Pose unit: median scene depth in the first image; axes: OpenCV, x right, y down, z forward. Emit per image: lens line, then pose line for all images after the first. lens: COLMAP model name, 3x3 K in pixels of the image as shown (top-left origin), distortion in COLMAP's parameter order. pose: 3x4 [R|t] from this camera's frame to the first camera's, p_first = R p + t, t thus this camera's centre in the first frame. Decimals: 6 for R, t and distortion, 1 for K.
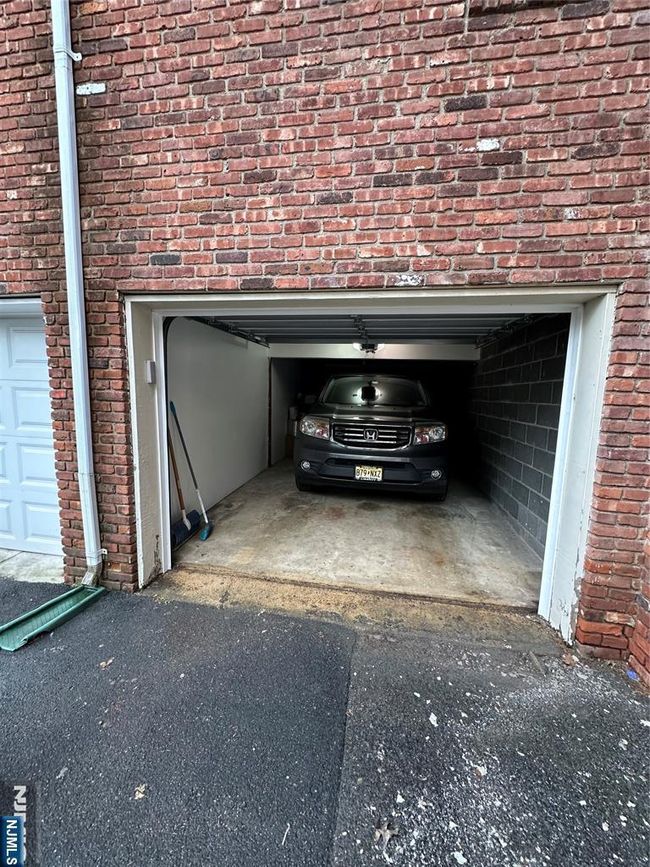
lens RADIAL K [[345.9, 0, 325.3], [0, 345.9, 434.0], [0, 0, 1]] dist [-0.002917, 0.000613]
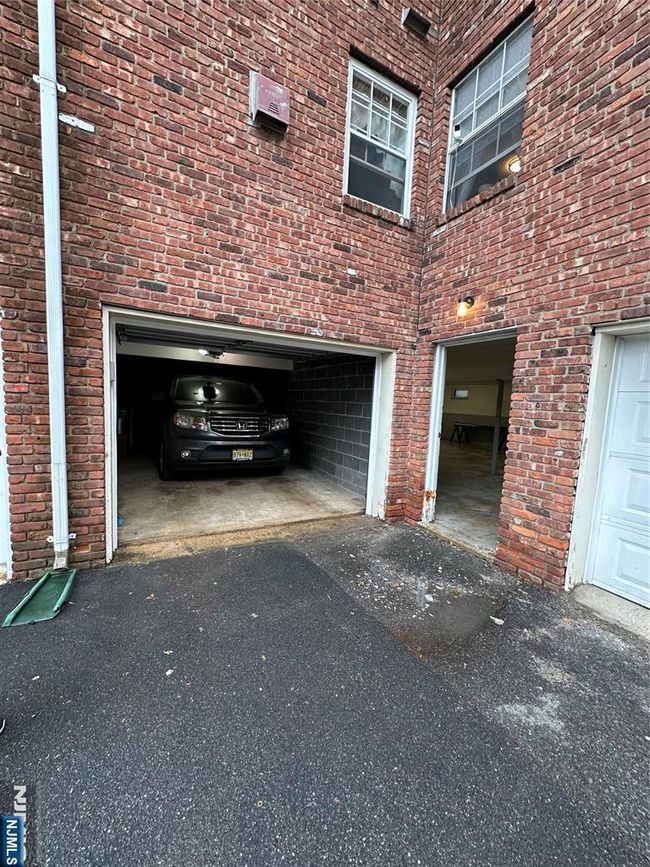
lens RADIAL K [[345.9, 0, 326.1], [0, 345.9, 434.3], [0, 0, 1]] dist [-0.002917, 0.000613]
pose [[0.783428, -0.047998, 0.619626, -0.787358], [0.045205, 0.998773, 0.020212, 0.045068], [-0.619836, 0.012176, 0.784637, -0.394328]]
